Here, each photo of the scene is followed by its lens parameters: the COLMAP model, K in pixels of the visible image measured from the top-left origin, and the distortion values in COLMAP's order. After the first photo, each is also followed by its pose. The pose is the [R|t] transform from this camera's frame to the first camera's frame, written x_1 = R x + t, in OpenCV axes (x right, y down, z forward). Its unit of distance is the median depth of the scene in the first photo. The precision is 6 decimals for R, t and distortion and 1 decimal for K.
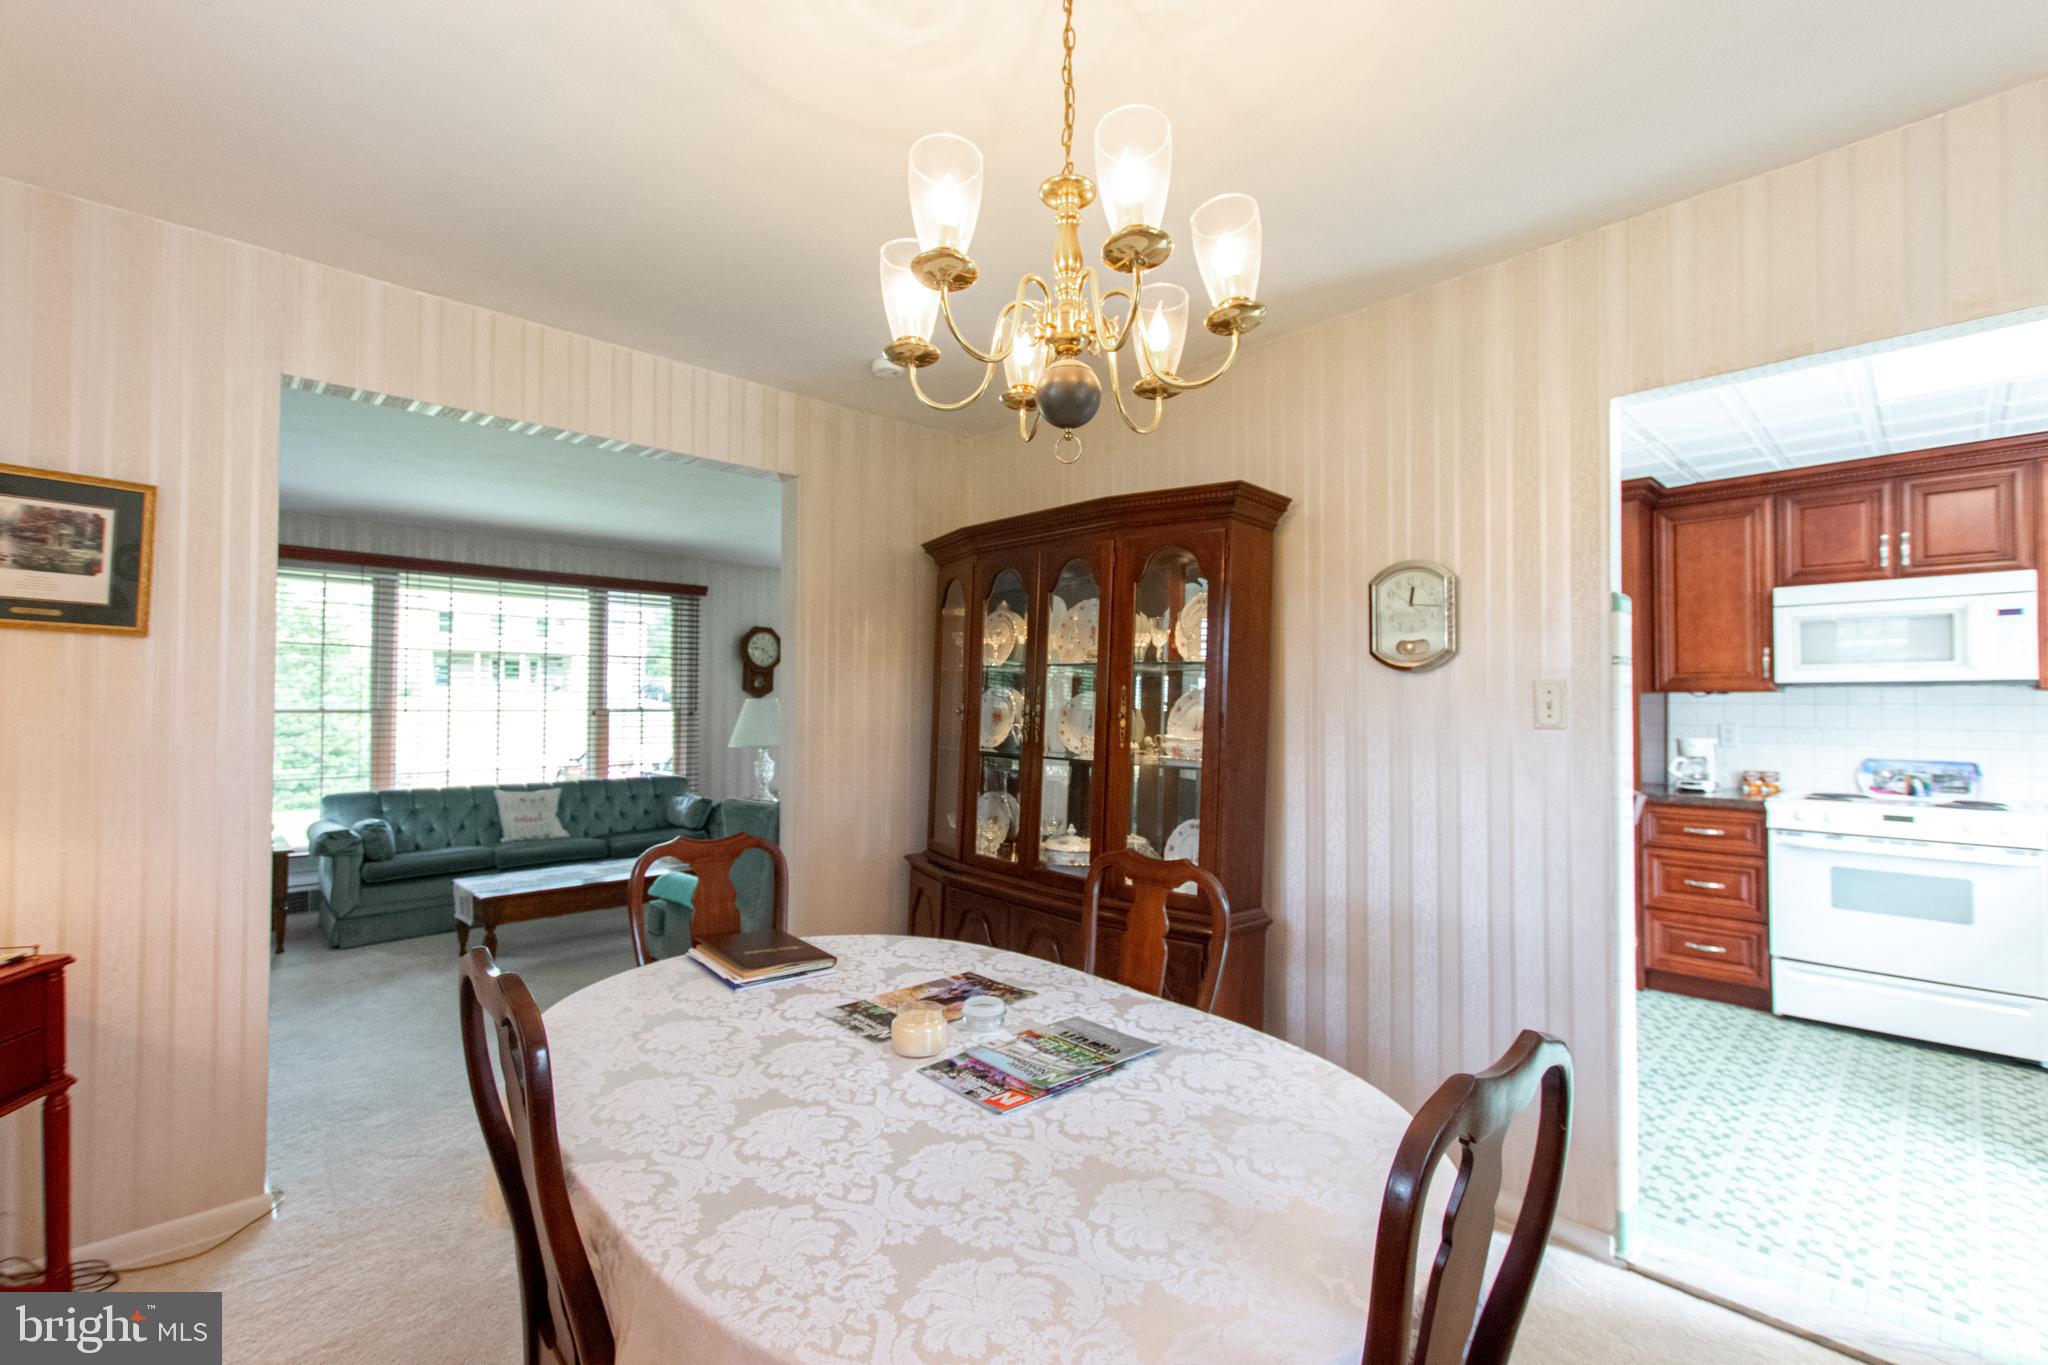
lens RADIAL K [[880.2, 0, 1029.2], [0, 880.2, 694.2], [0, 0, 1]] dist [0.000322, -0.000146]
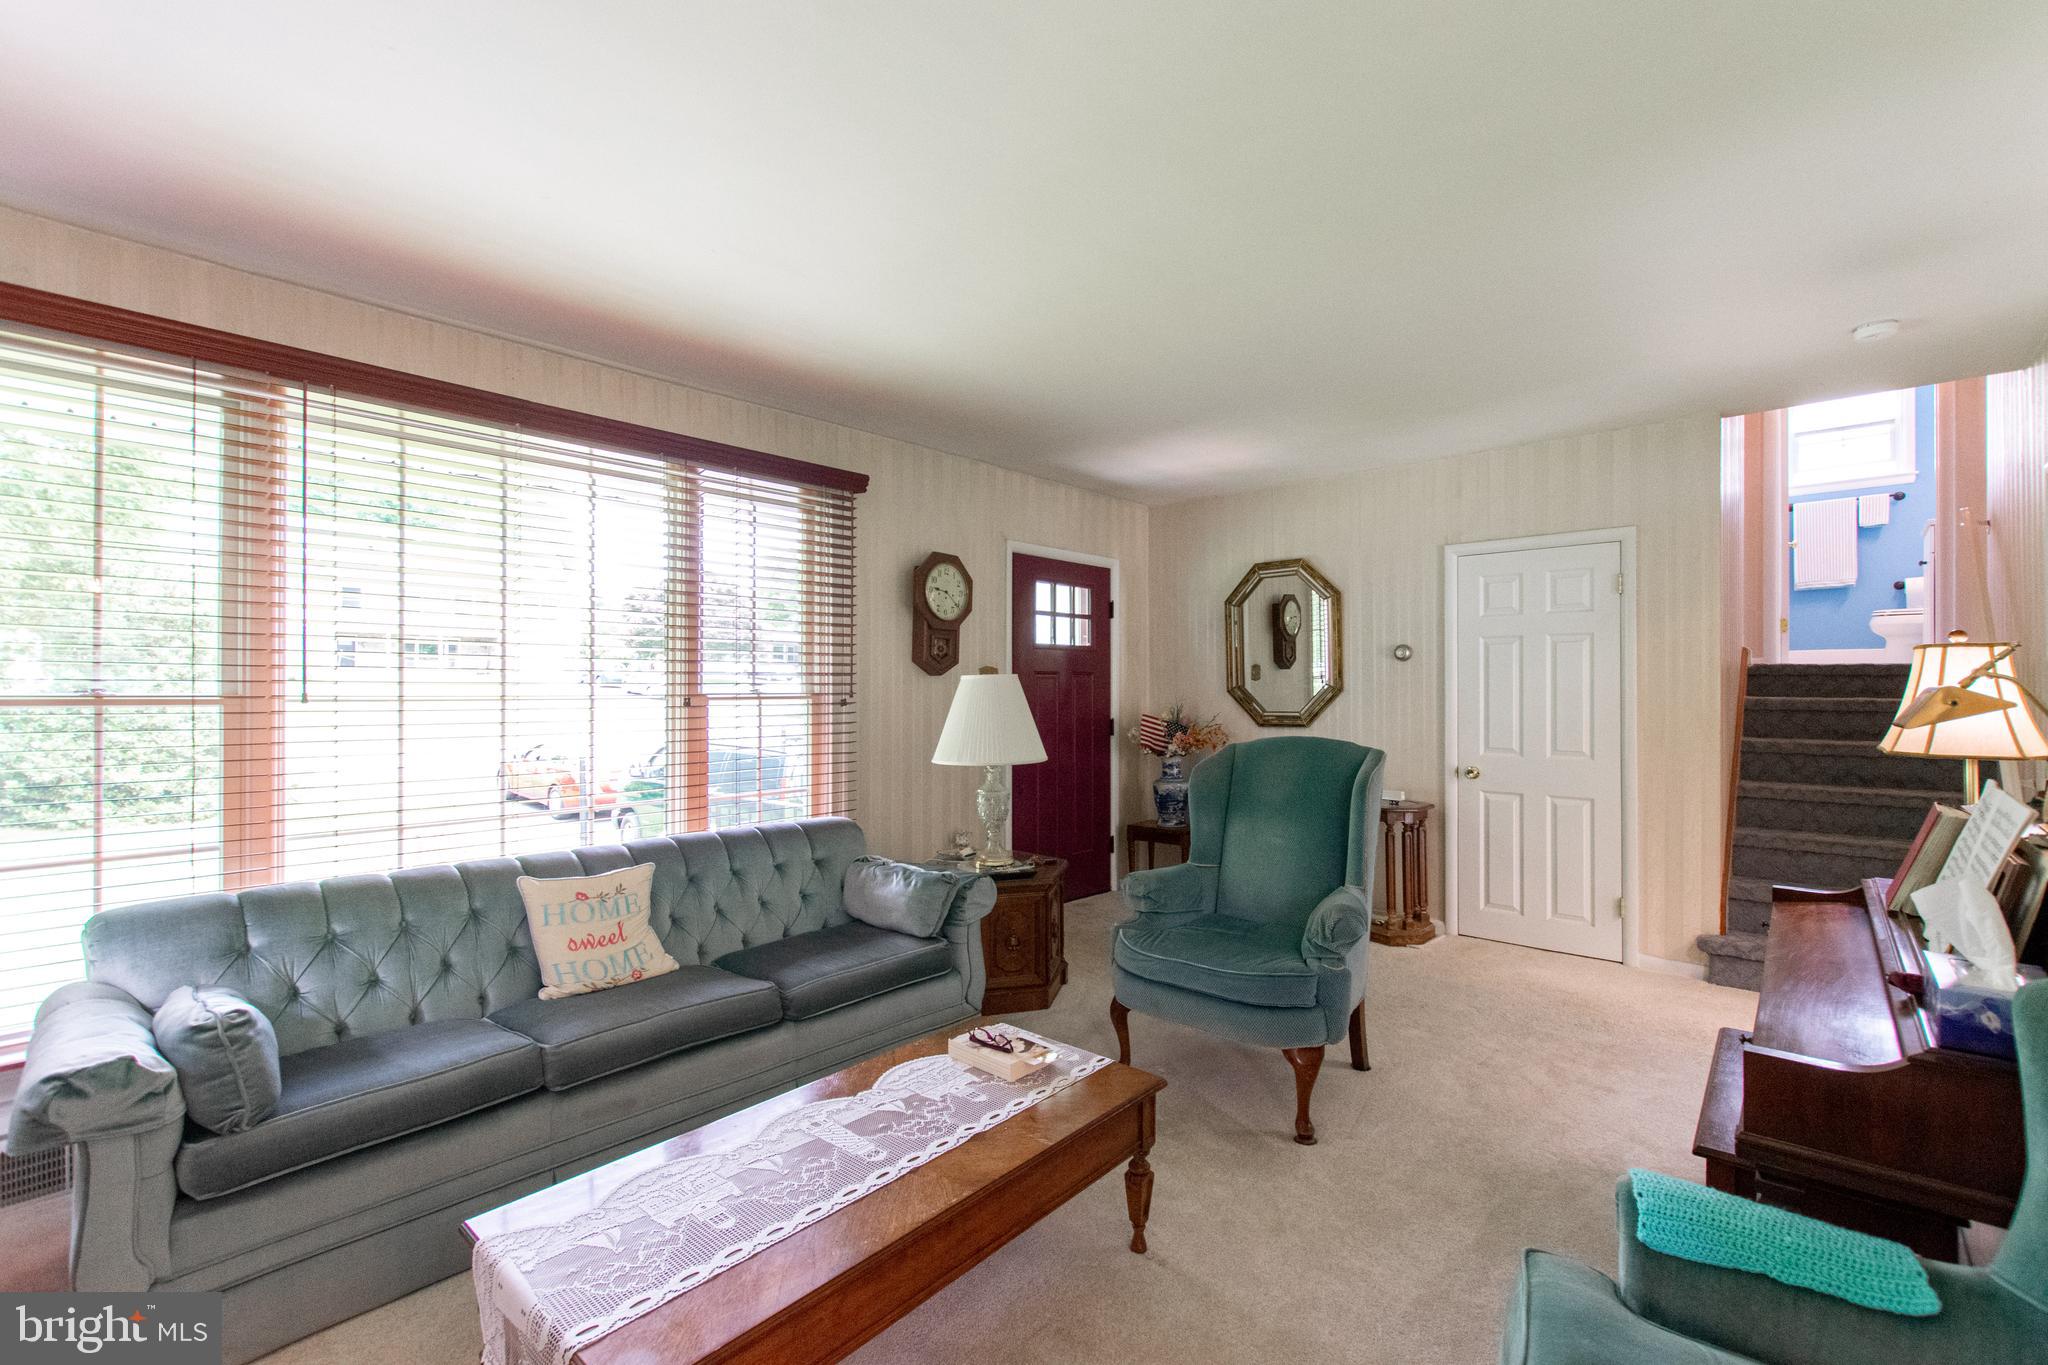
lens RADIAL K [[880.2, 0, 1018.1], [0, 880.2, 685.1], [0, 0, 1]] dist [0.000322, -0.000146]
pose [[0.997833, -0.002937, 0.065729, -0.391290], [0.002503, 0.999975, 0.006681, 0.009574], [-0.065747, -0.006502, 0.997815, 0.549981]]
